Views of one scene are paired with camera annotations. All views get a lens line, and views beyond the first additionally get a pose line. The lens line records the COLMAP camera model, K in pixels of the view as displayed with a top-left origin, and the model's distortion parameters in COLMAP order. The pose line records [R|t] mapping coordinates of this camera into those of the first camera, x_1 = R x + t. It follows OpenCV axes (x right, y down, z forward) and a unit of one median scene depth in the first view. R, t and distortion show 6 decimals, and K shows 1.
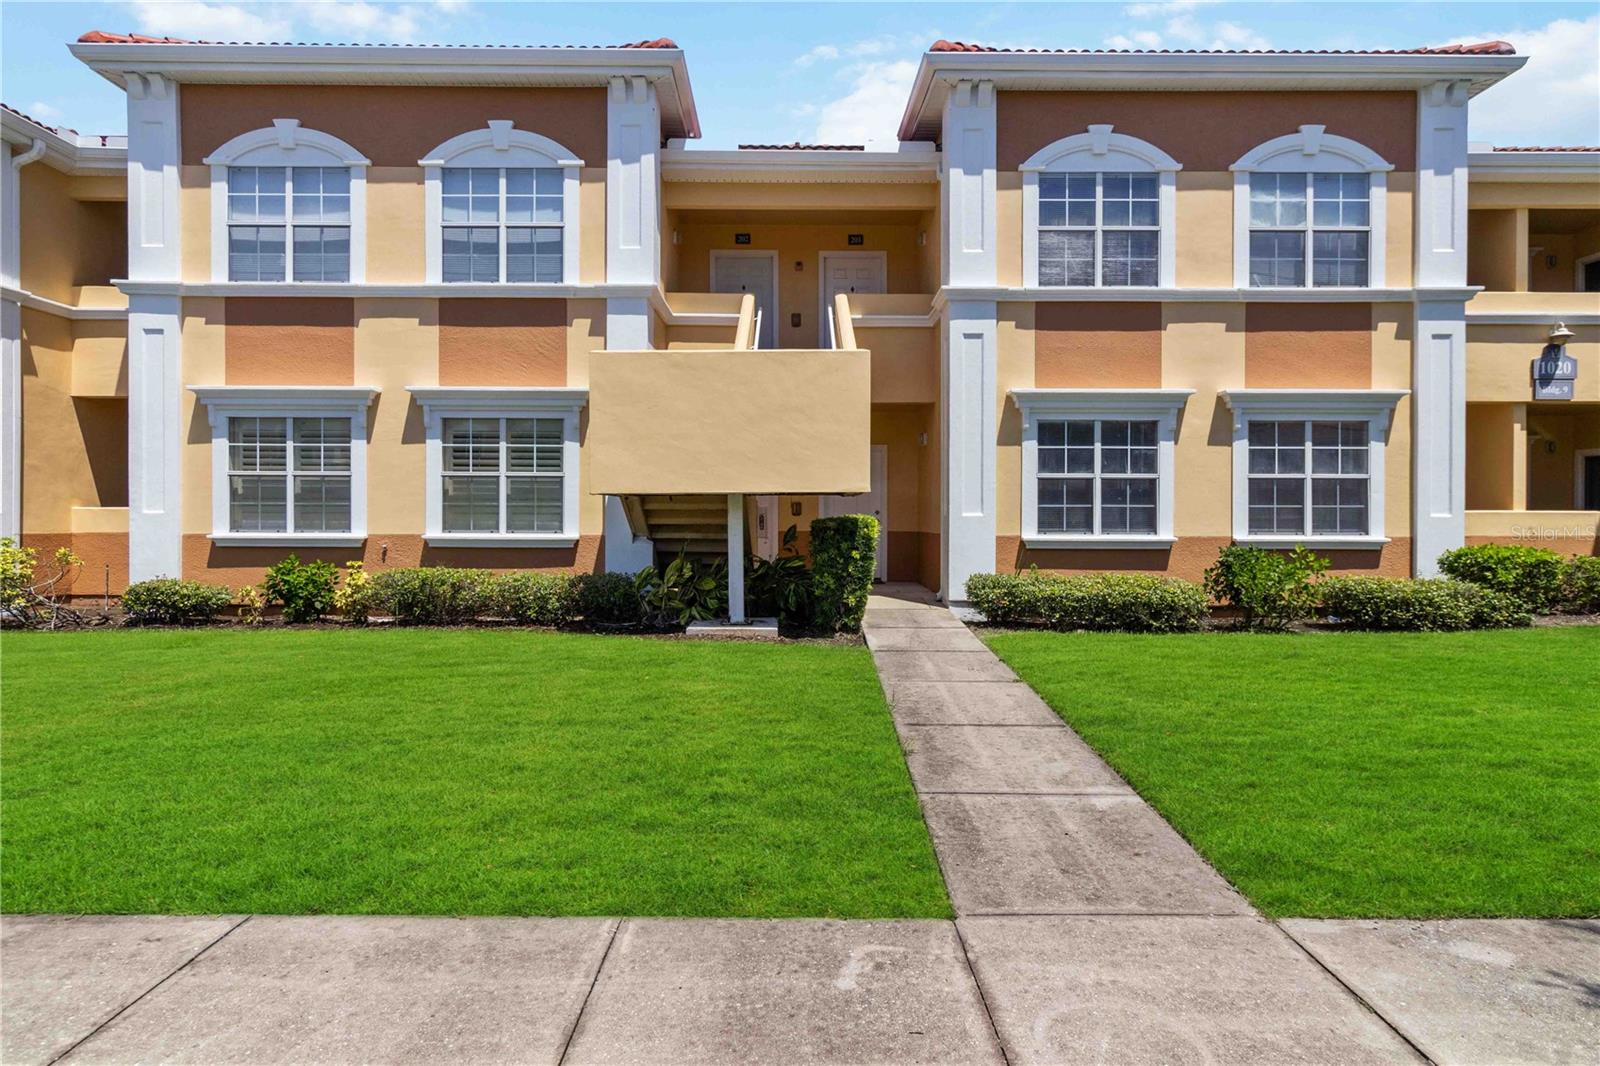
lens RADIAL K [[876.3, 0, 915.7], [0, 876.3, 526.6], [0, 0, 1]] dist [-0.000230, 0.000422]
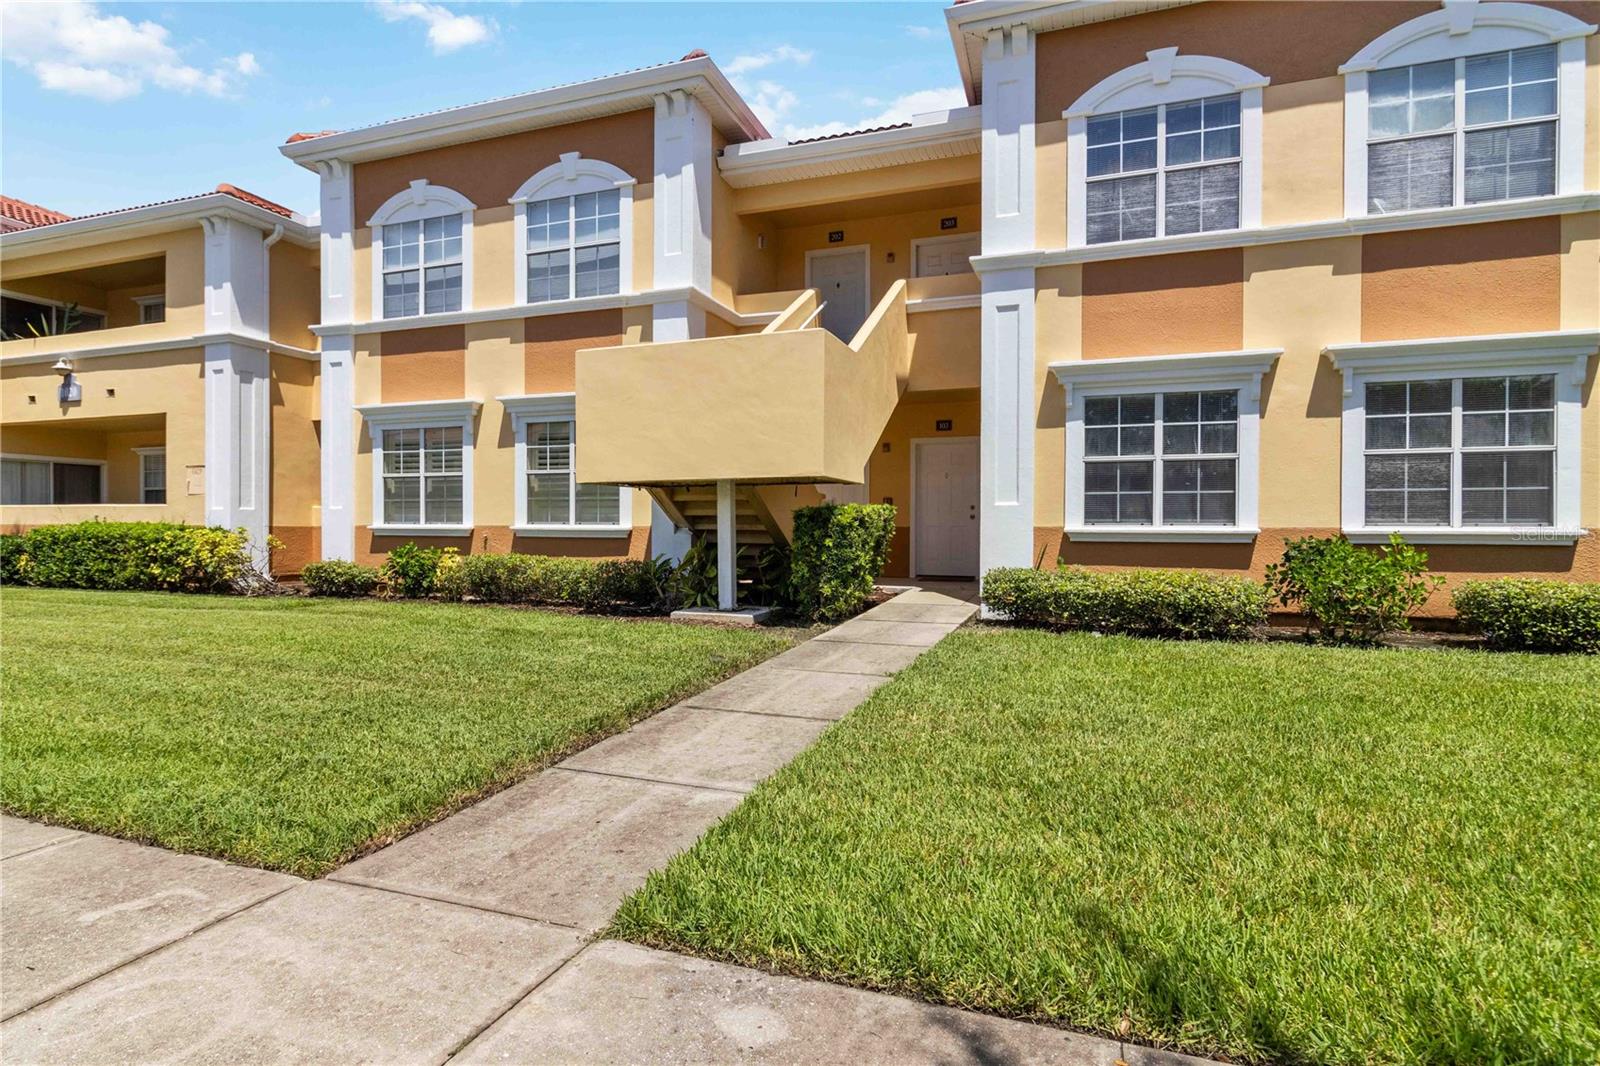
lens RADIAL K [[876.3, 0, 801.2], [0, 876.3, 532.6], [0, 0, 1]] dist [-0.000230, 0.000422]
pose [[0.930513, 0.001363, -0.366256, 0.207615], [-0.000833, 0.999998, 0.001604, 0.015688], [0.366258, -0.001187, 0.930513, 0.072100]]
